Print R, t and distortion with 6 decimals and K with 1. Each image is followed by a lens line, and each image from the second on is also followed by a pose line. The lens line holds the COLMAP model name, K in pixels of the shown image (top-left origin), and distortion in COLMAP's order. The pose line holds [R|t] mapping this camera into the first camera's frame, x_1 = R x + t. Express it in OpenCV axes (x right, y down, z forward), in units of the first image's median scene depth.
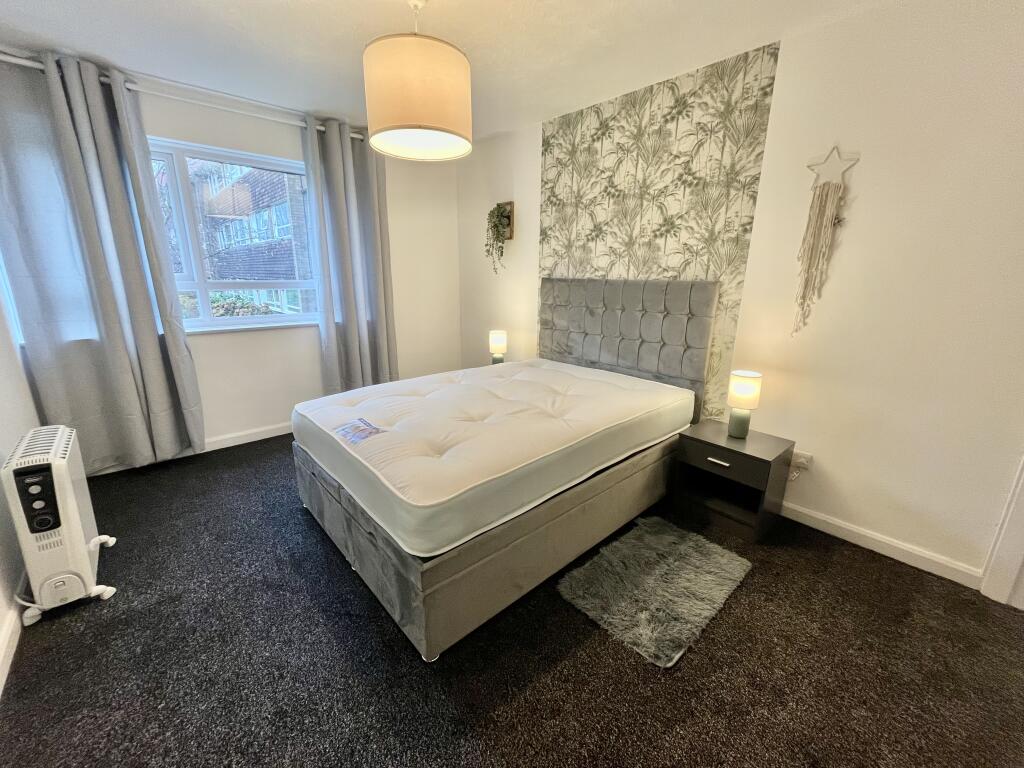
lens RADIAL K [[411.9, 0, 510.3], [0, 411.9, 393.1], [0, 0, 1]] dist [-0.012016, -0.000359]
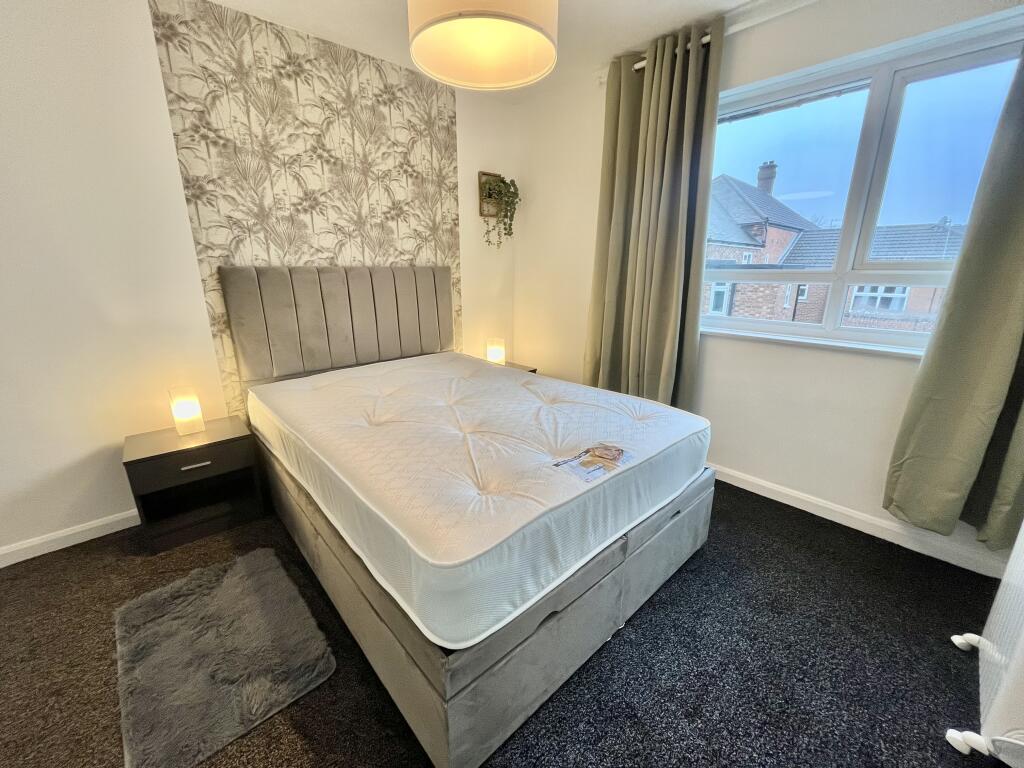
lens RADIAL K [[411.9, 0, 511.6], [0, 411.9, 374.5], [0, 0, 1]] dist [-0.012016, -0.000359]
pose [[-0.011861, -0.276663, 0.960894, -0.716372], [0.257829, 0.927621, 0.270265, -0.227231], [-0.966118, 0.250952, 0.060330, 0.755907]]
